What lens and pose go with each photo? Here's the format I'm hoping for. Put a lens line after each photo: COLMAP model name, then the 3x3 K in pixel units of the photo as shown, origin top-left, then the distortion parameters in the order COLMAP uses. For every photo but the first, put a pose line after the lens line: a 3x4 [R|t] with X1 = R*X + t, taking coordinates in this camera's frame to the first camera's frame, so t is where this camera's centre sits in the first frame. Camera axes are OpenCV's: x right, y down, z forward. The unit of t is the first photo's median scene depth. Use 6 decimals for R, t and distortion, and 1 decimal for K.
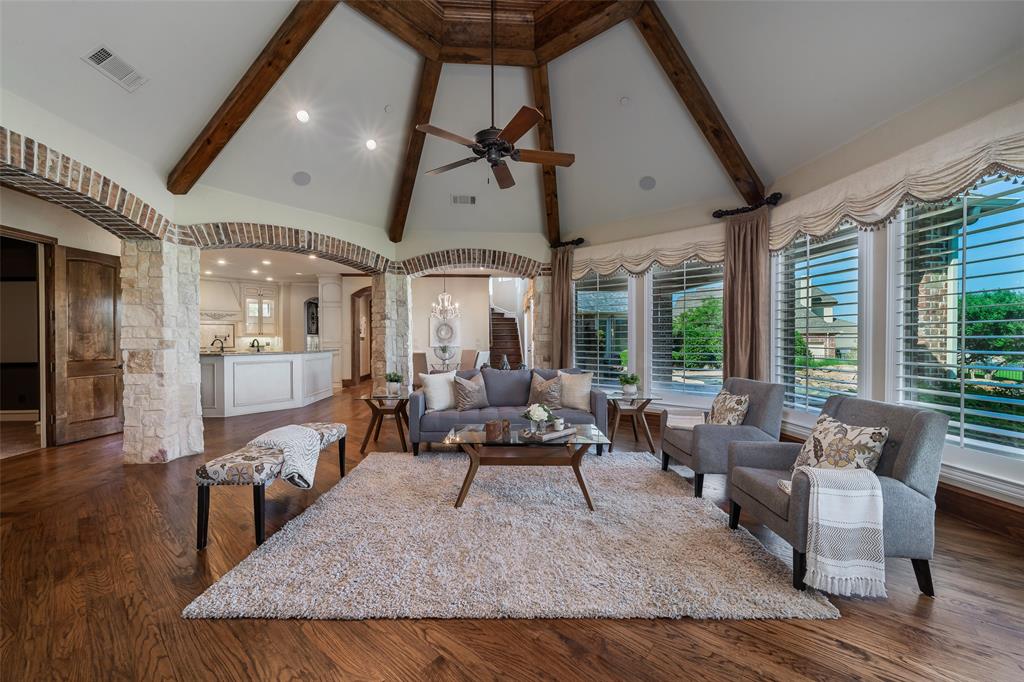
lens RADIAL K [[377.2, 0, 507.2], [0, 377.2, 342.1], [0, 0, 1]] dist [0.001464, 0.000077]
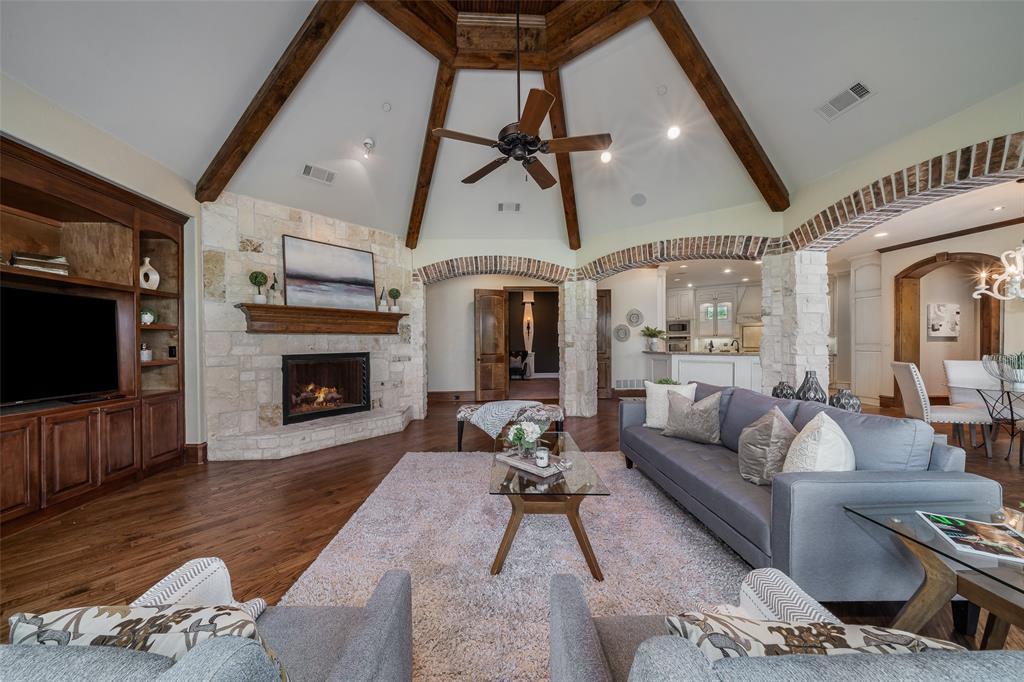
lens RADIAL K [[355.1, 0, 507.8], [0, 355.1, 342.9], [0, 0, 1]] dist [-0.002166, -0.000018]
pose [[0.032743, 0.005106, -0.999451, 0.391899], [0.000223, 0.999987, 0.005116, -0.006183], [0.999464, -0.000390, 0.032741, 0.432744]]
